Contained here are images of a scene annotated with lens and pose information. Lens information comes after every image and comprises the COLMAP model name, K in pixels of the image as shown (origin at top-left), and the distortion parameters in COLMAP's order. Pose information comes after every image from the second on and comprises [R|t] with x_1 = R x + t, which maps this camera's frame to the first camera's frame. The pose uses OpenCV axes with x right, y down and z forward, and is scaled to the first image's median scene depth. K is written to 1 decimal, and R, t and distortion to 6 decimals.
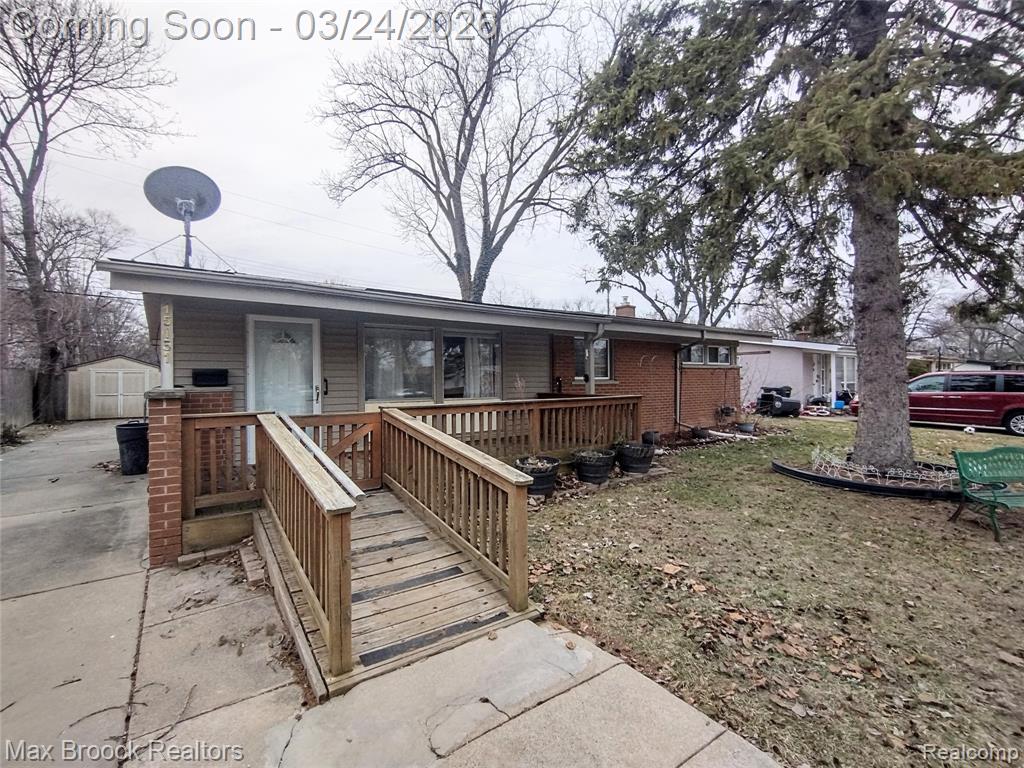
lens RADIAL K [[468.1, 0, 512.0], [0, 468.1, 384.0], [0, 0, 1]] dist [-0.002775, -0.000890]
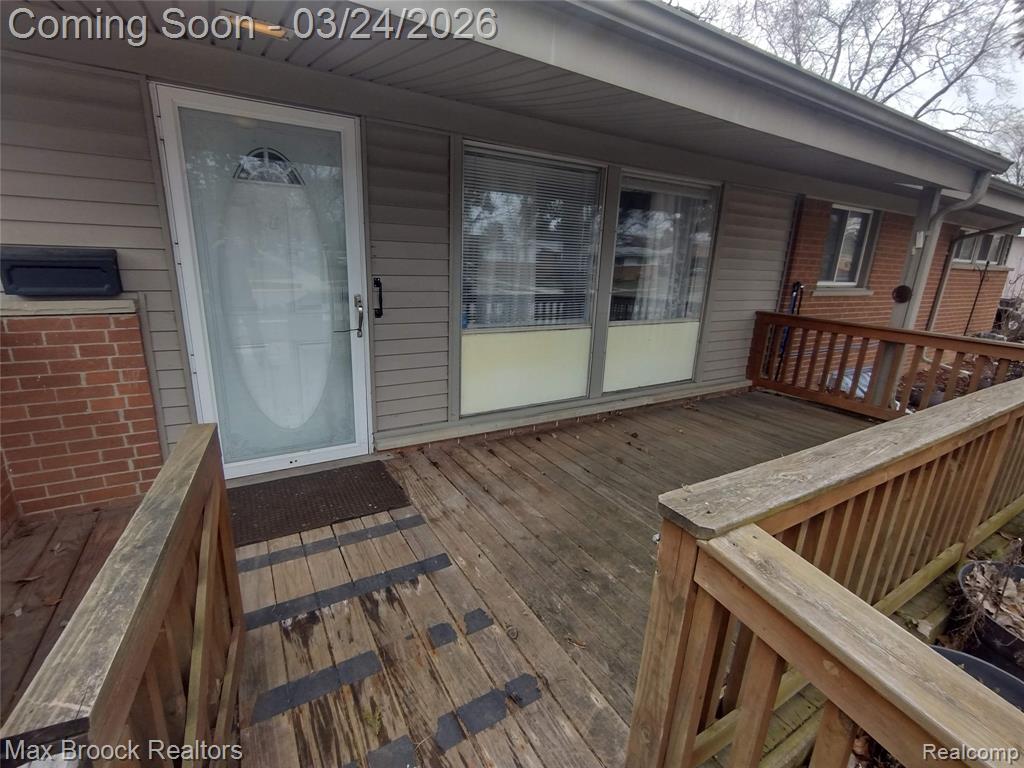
lens RADIAL K [[468.1, 0, 512.0], [0, 468.1, 384.0], [0, 0, 1]] dist [-0.002775, -0.000890]
pose [[0.997150, 0.061069, -0.044309, -0.257262], [-0.047306, 0.963531, 0.263383, -0.037547], [0.058777, -0.260537, 0.963673, 0.586889]]
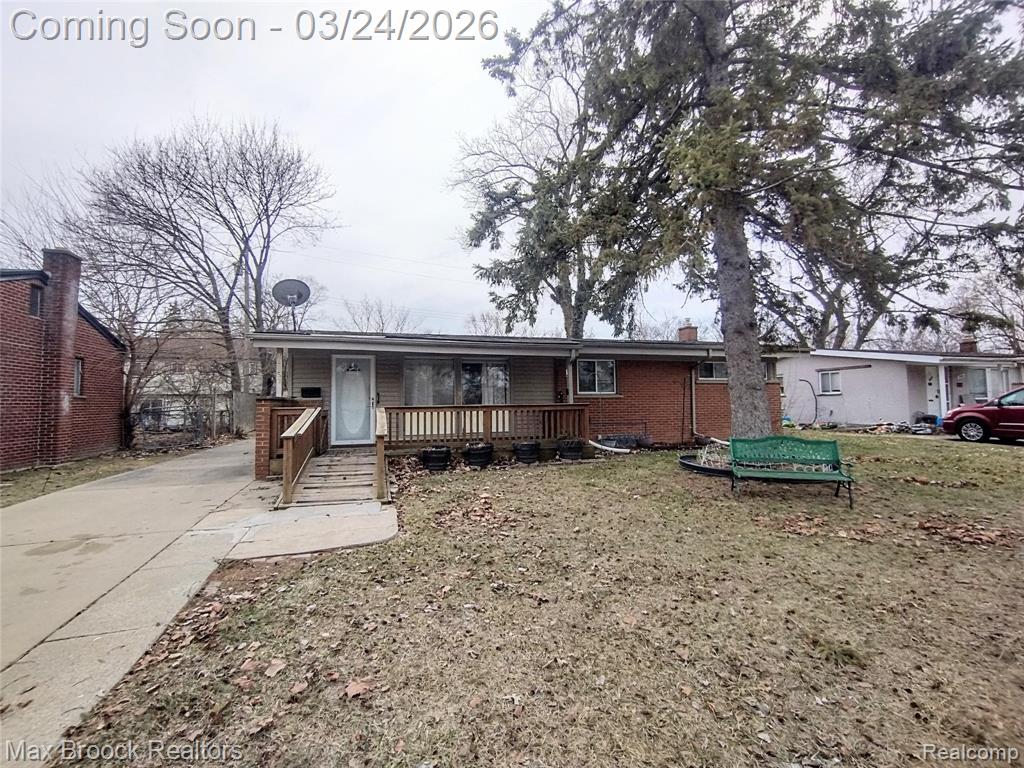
lens RADIAL K [[468.1, 0, 512.0], [0, 468.1, 384.0], [0, 0, 1]] dist [-0.002775, -0.000890]
pose [[0.943979, -0.018535, -0.329484, 0.552859], [0.002180, 0.998750, -0.049940, 0.038050], [0.329997, 0.046424, 0.942840, -0.338798]]
